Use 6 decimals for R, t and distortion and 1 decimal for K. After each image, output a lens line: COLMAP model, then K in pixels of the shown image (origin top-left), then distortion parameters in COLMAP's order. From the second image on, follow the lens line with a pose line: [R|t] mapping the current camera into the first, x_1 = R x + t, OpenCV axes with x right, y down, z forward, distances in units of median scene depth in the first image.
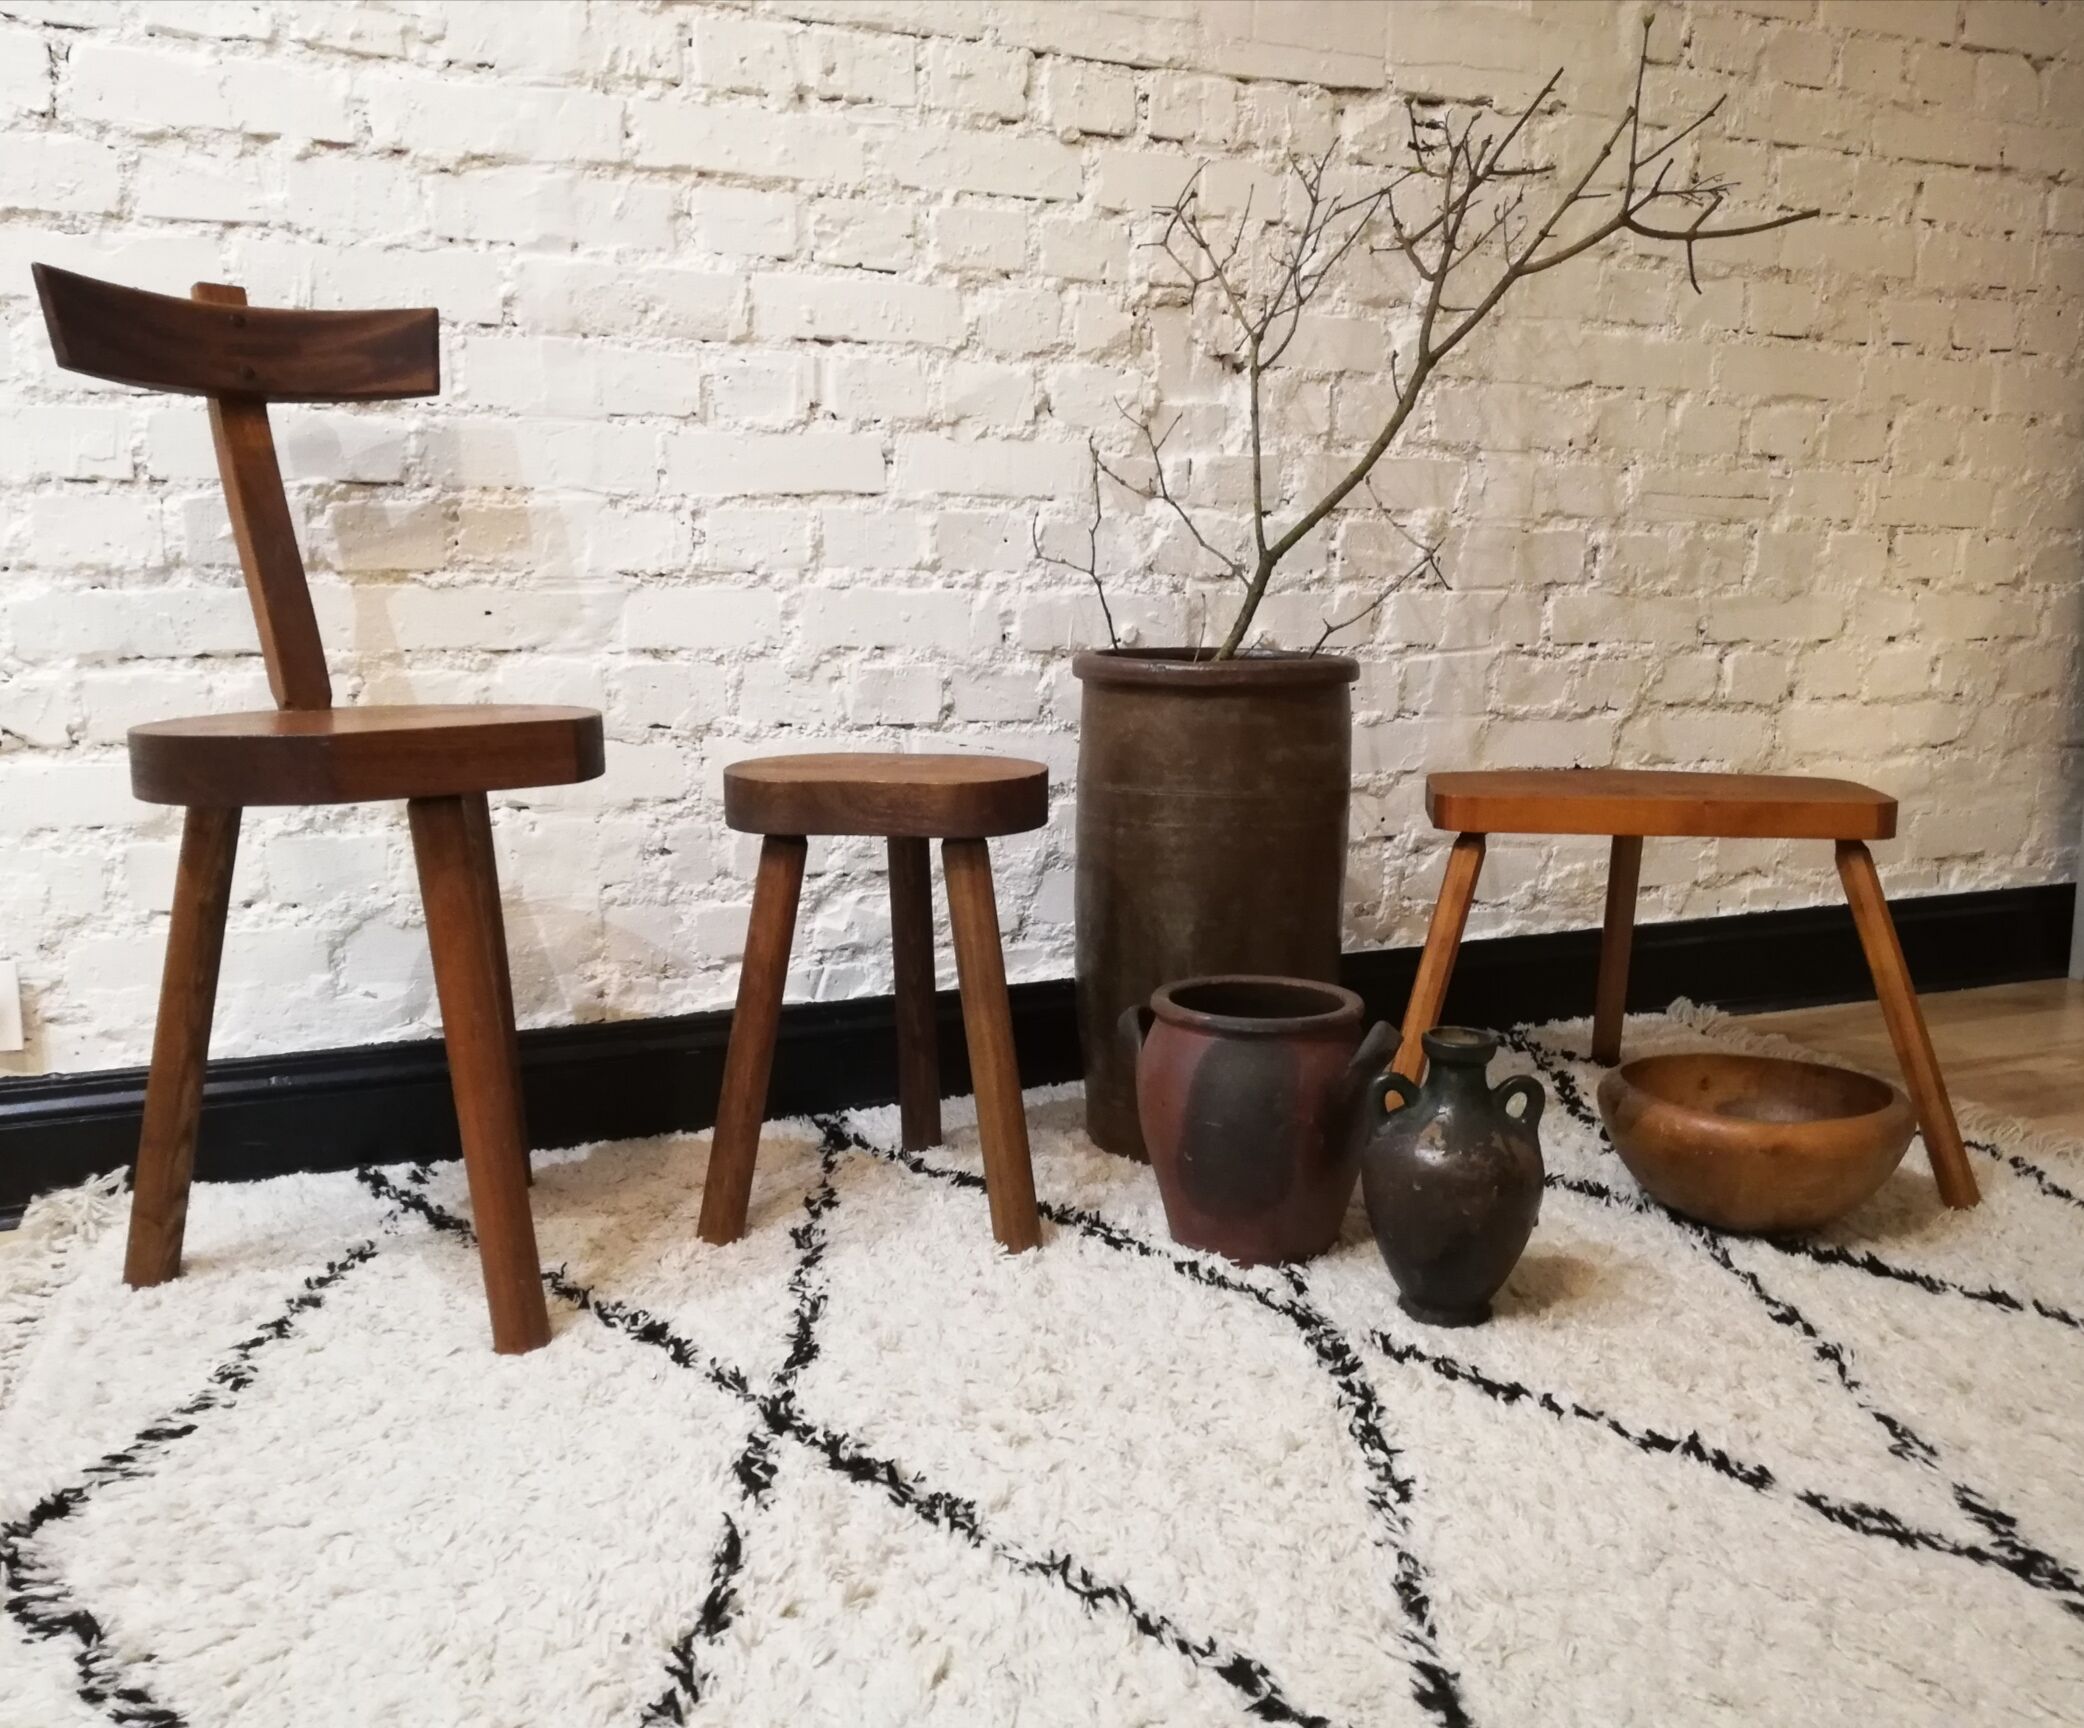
lens RADIAL K [[1859.9, 0, 1042.0], [0, 1859.9, 864.0], [0, 0, 1]] dist [0.085259, -0.155522]
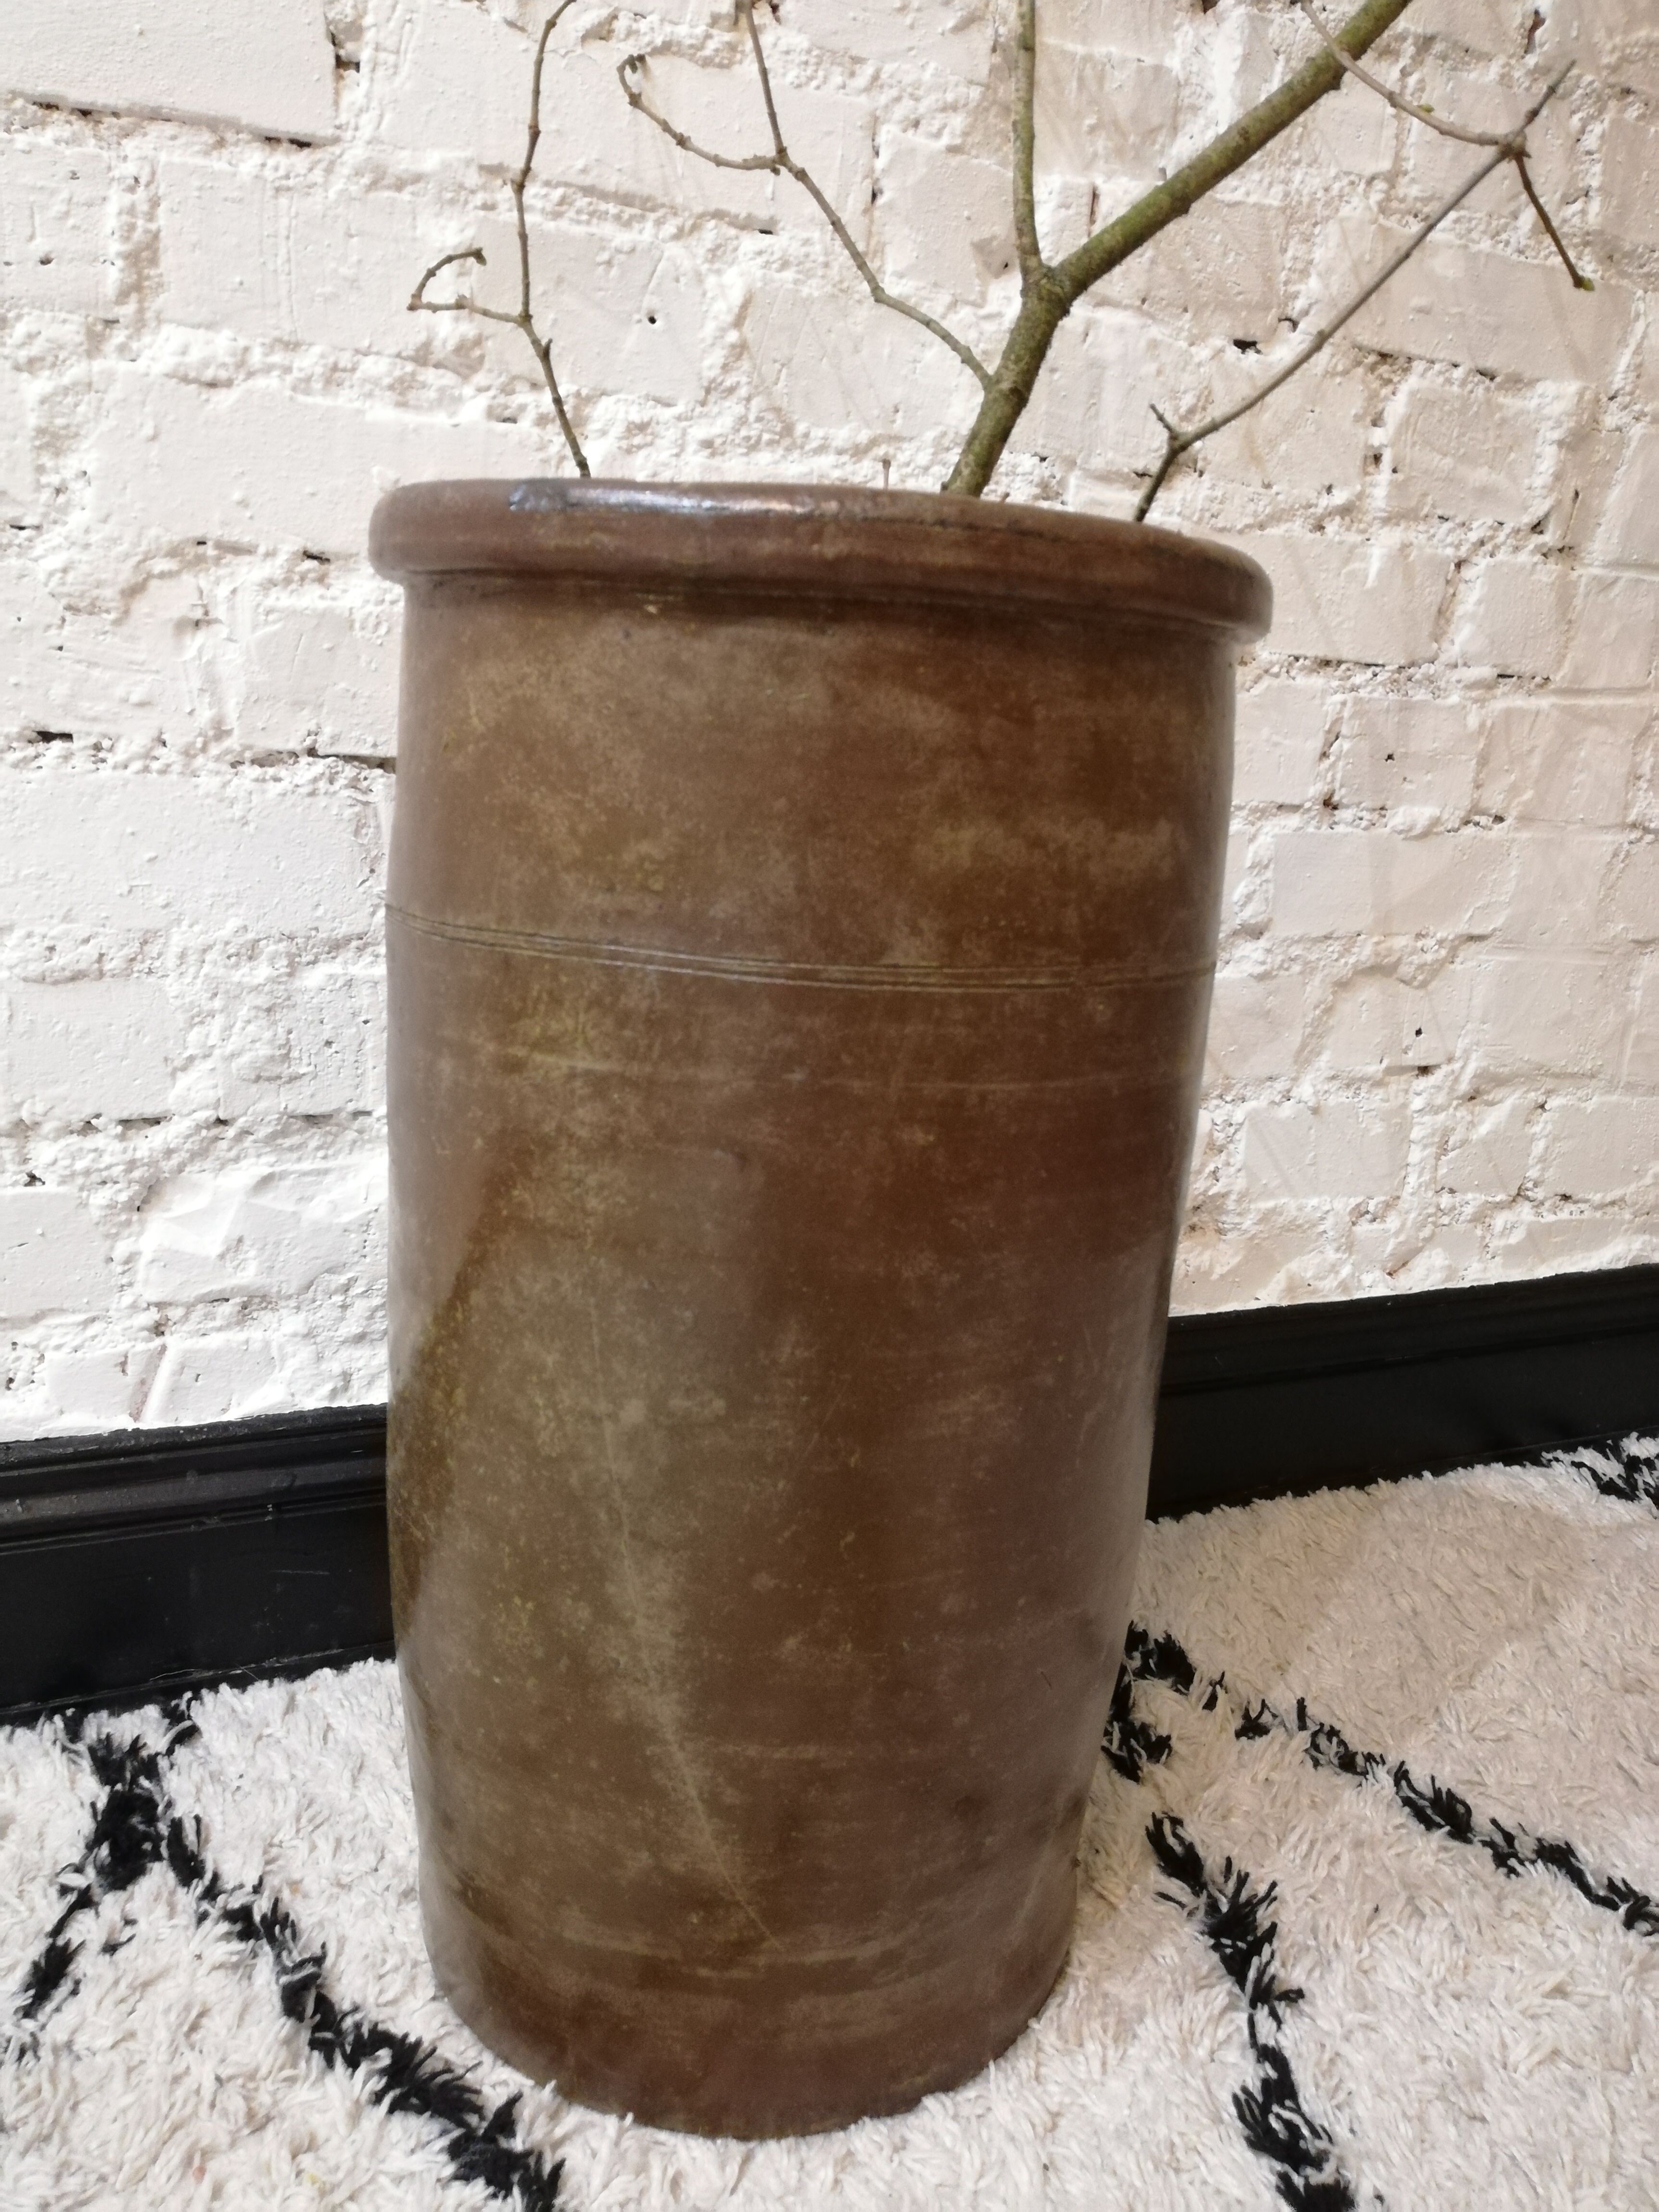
lens RADIAL K [[1731.4, 0, 838.2], [0, 1731.4, 1119.4], [0, 0, 1]] dist [0.043893, -0.058851]
pose [[0.998302, 0.042525, 0.039817, 0.013921], [-0.044648, 0.997539, 0.054053, -0.021444], [-0.037420, -0.055739, 0.997744, 0.619631]]
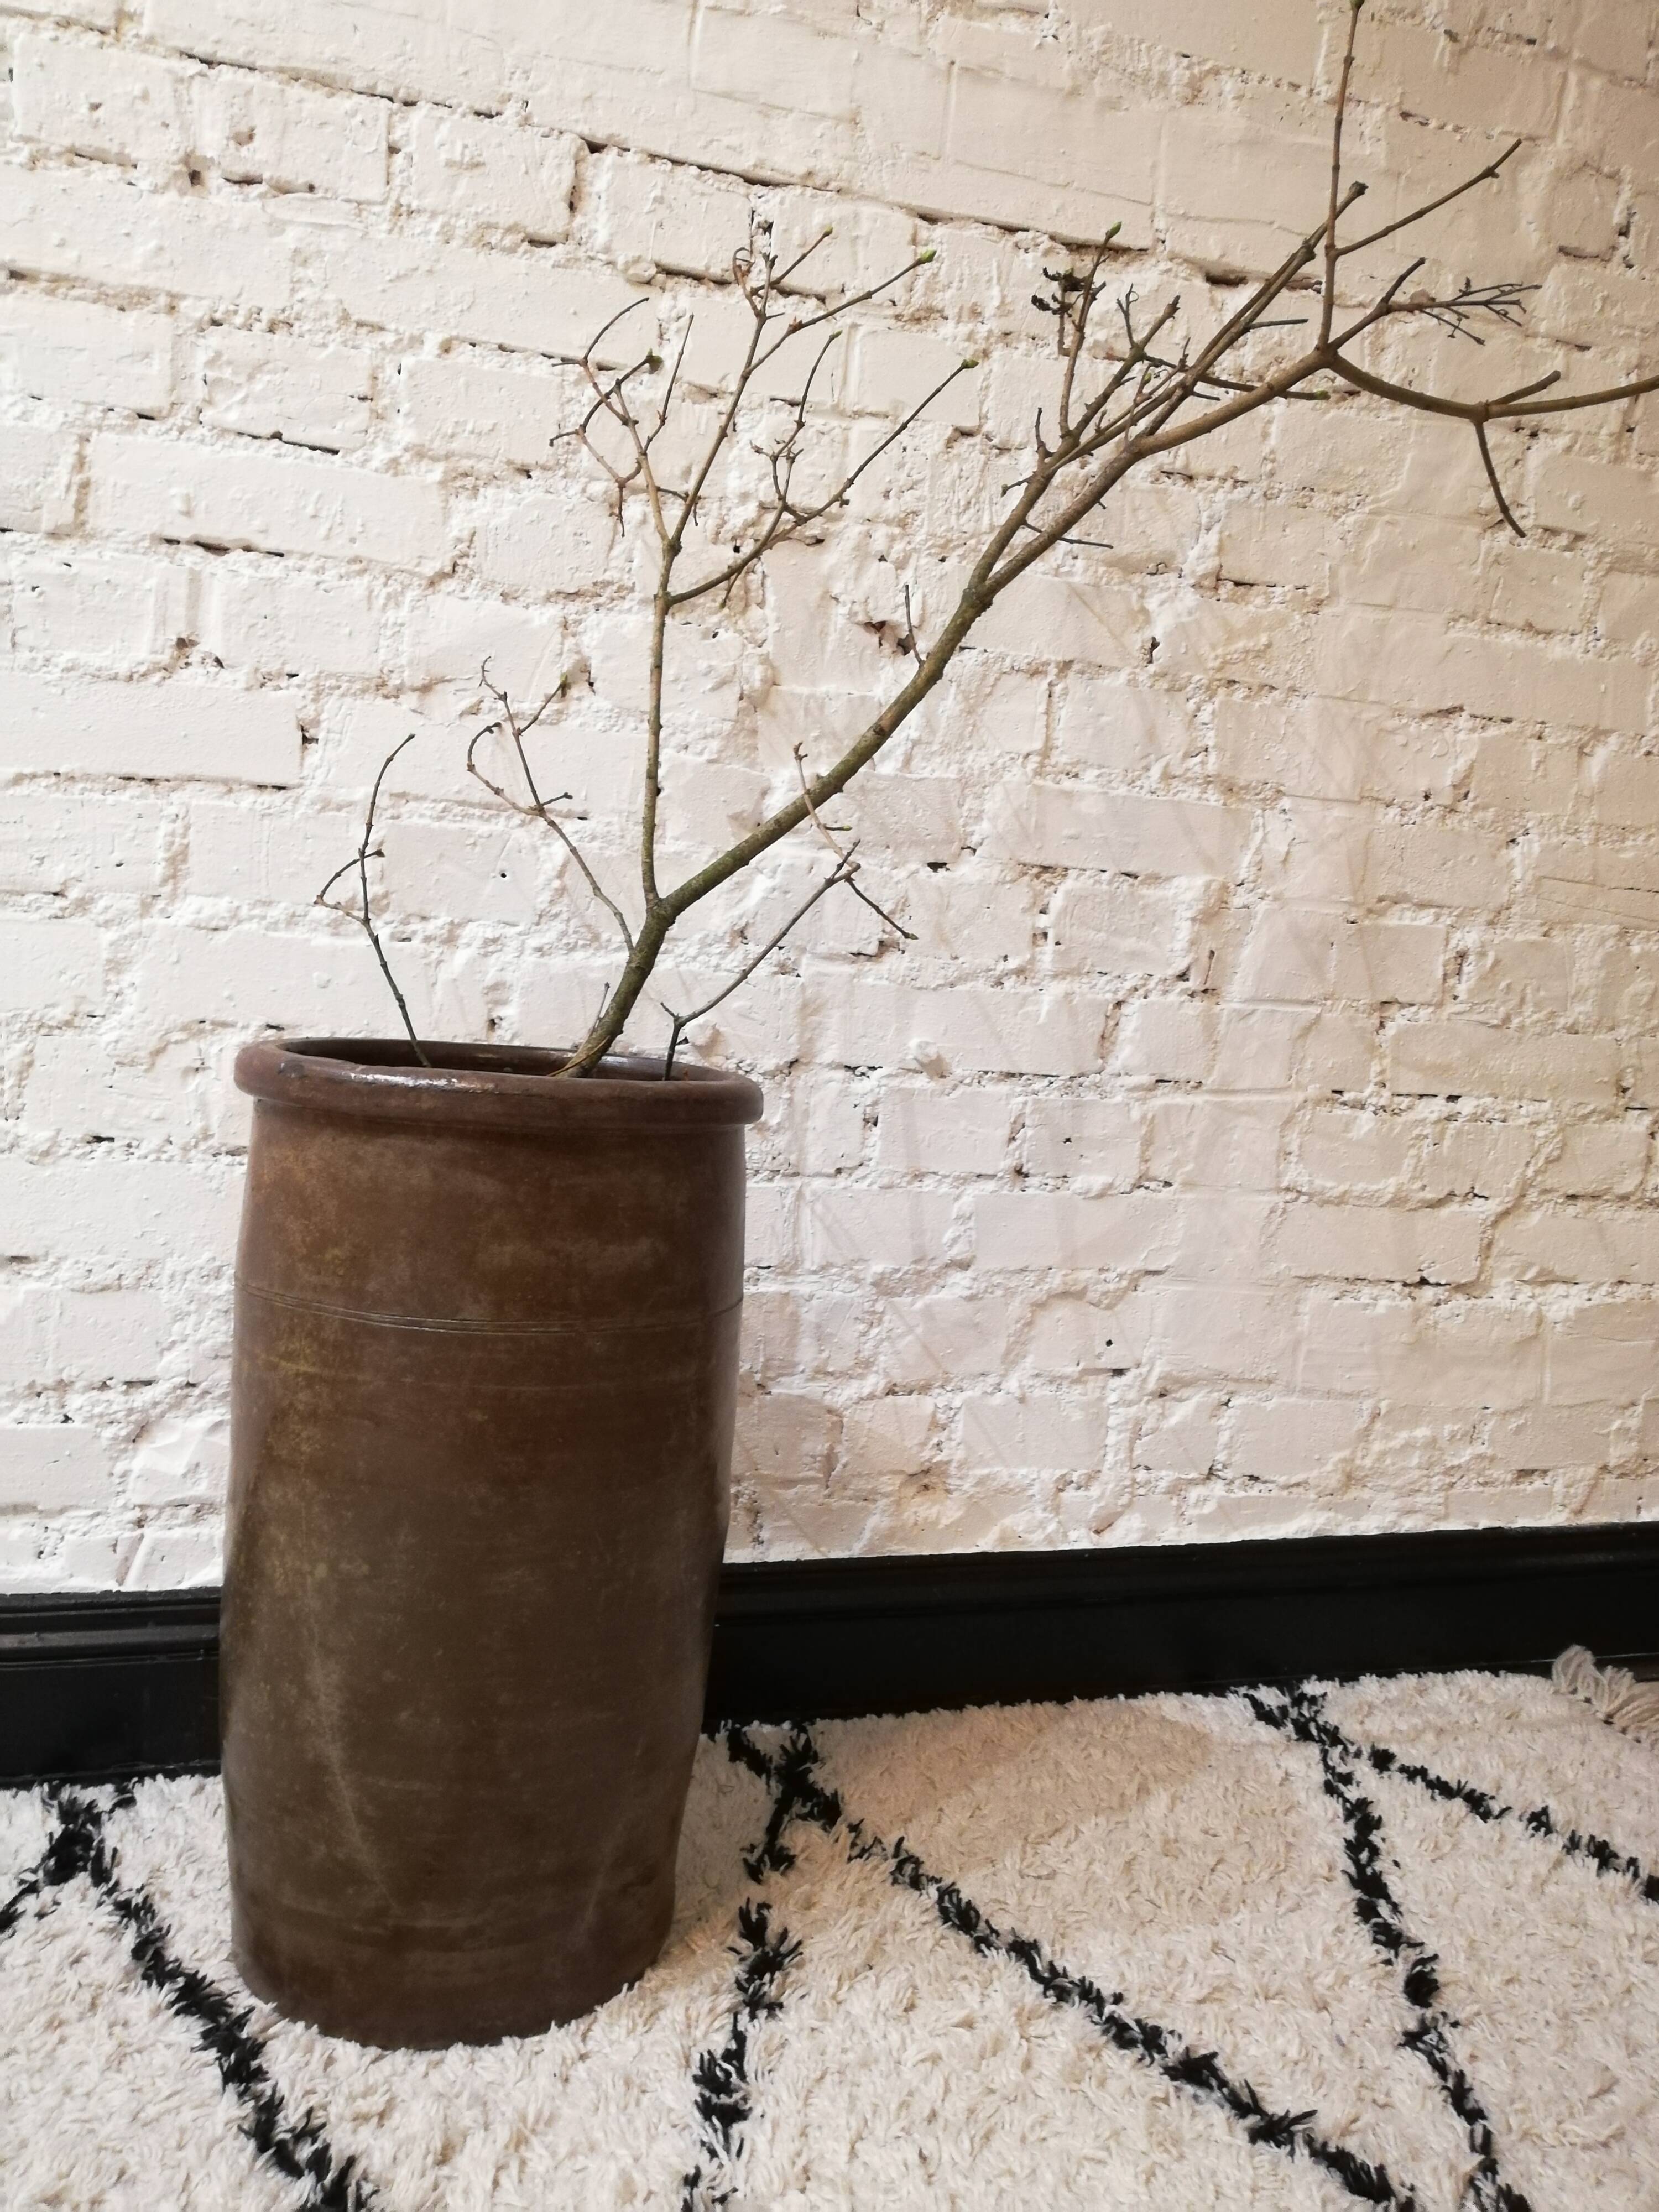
lens RADIAL K [[1766.9, 0, 842.4], [0, 1766.9, 1092.1], [0, 0, 1]] dist [0.060879, -0.105000]
pose [[0.993924, 0.065064, -0.088778, 0.158657], [-0.073584, 0.992625, -0.096340, -0.050395], [0.081855, 0.102287, 0.991381, 0.422011]]
